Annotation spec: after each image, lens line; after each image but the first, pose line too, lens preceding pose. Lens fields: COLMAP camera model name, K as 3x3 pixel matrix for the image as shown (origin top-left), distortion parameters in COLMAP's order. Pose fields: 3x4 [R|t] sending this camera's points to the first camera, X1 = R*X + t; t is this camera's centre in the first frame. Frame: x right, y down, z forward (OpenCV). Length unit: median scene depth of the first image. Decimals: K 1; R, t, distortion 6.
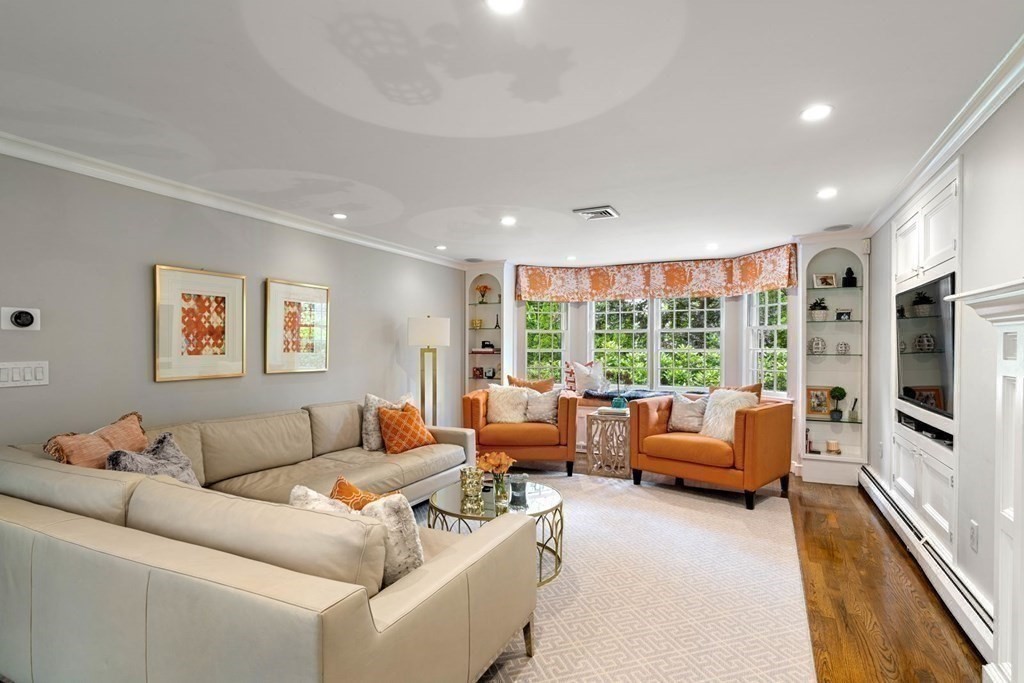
lens RADIAL K [[524.8, 0, 518.4], [0, 524.8, 339.4], [0, 0, 1]] dist [0.004346, 0.001435]
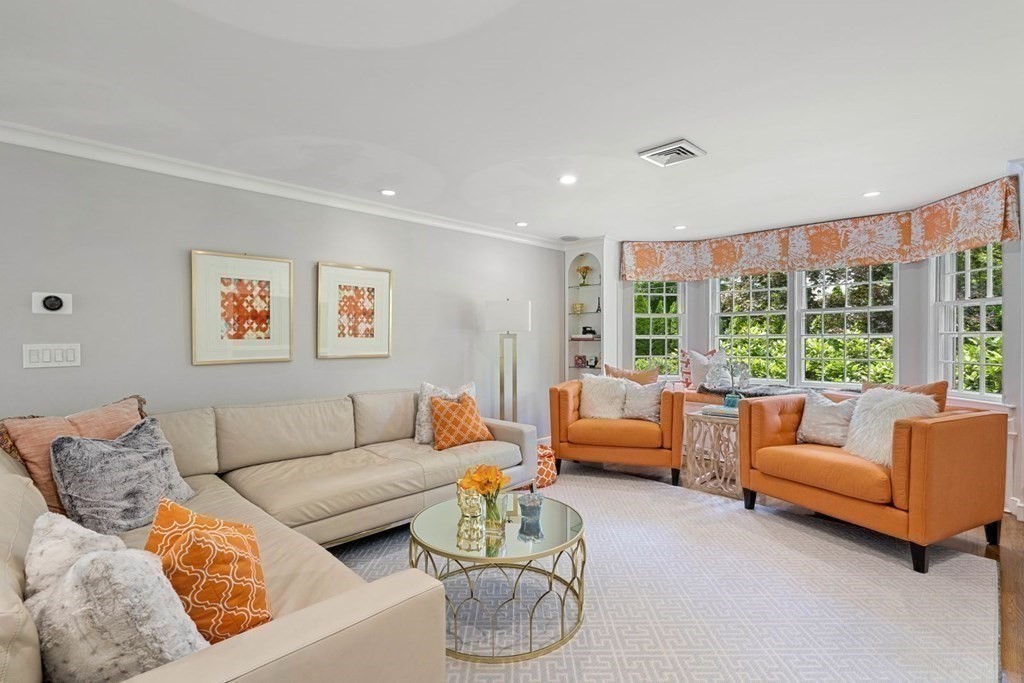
lens RADIAL K [[489.8, 0, 514.3], [0, 489.8, 332.3], [0, 0, 1]] dist [0.001165, 0.000740]
pose [[0.943375, -0.007589, -0.331642, 0.142876], [0.008596, 0.999962, 0.001569, 0.014548], [0.331617, -0.004331, 0.943404, 0.214631]]
